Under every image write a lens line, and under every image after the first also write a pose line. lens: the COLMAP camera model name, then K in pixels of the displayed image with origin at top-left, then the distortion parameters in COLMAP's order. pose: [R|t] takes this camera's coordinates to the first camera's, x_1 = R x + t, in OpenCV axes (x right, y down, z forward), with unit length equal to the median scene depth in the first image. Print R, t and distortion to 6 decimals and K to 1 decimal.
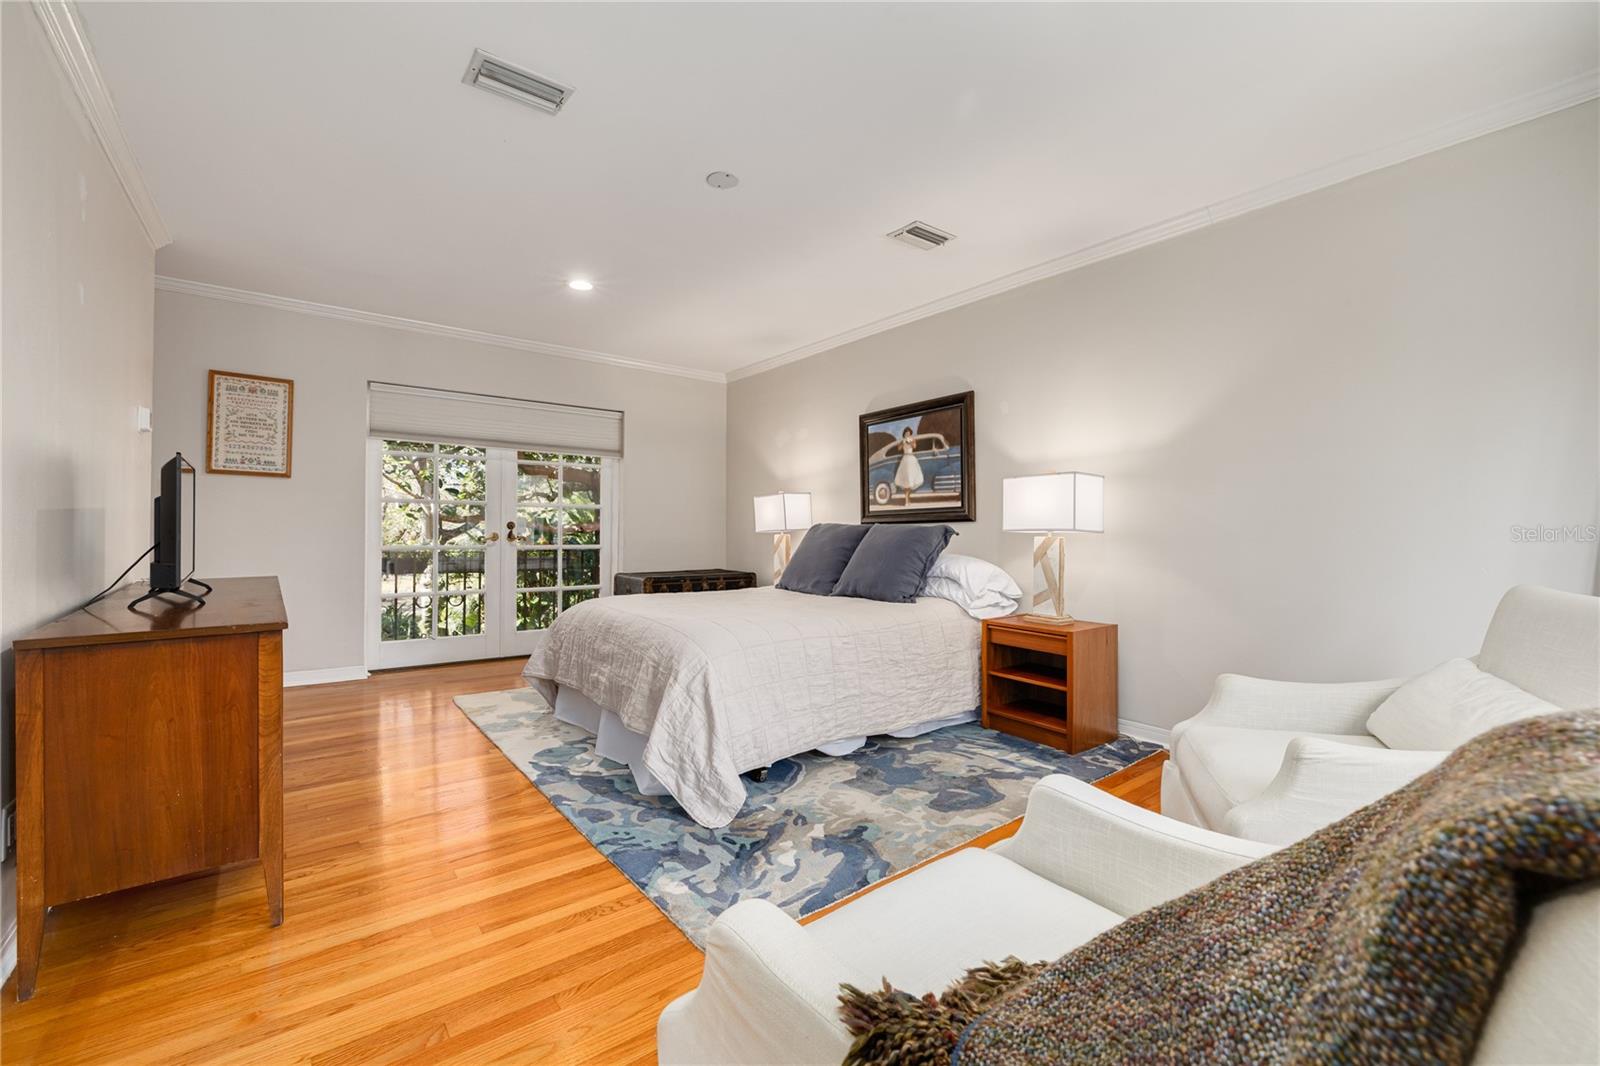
lens RADIAL K [[667.5, 0, 790.9], [0, 667.5, 526.5], [0, 0, 1]] dist [-0.000623, 0.000015]
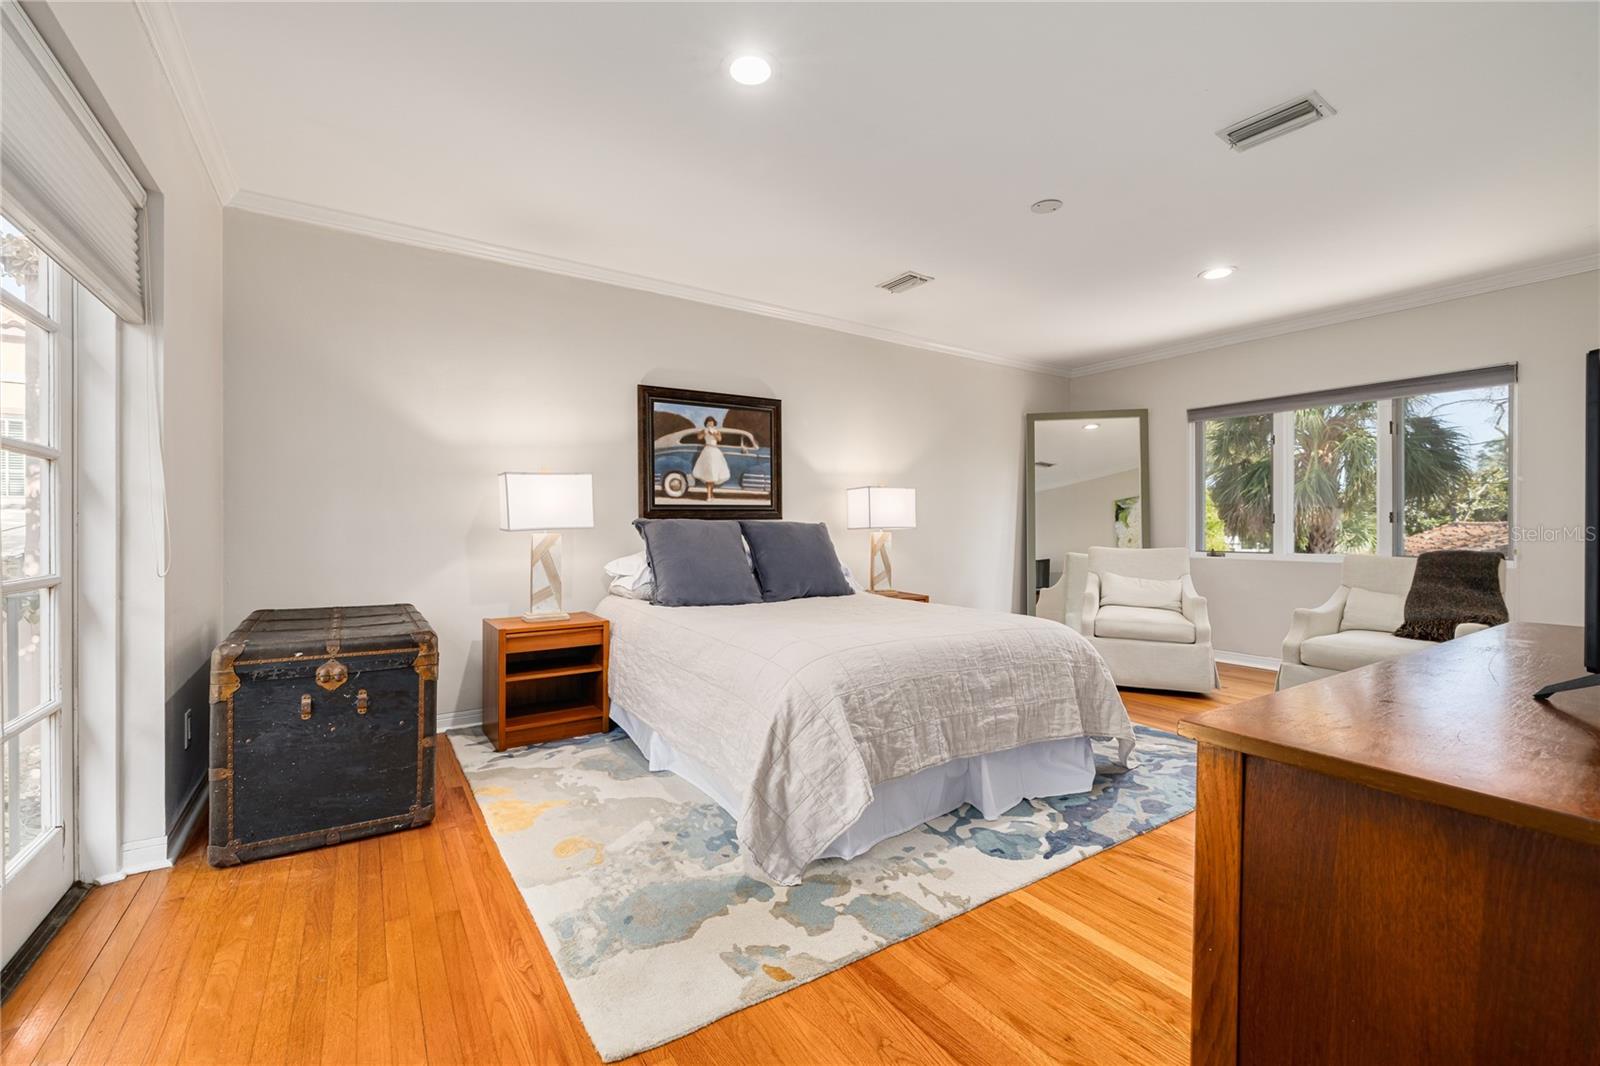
lens RADIAL K [[667.5, 0, 789.5], [0, 667.5, 532.1], [0, 0, 1]] dist [-0.000623, 0.000015]
pose [[0.075337, -0.014075, 0.997059, -0.761741], [-0.009622, 0.999844, 0.014841, -0.002351], [-0.997112, -0.010712, 0.075190, 0.833900]]
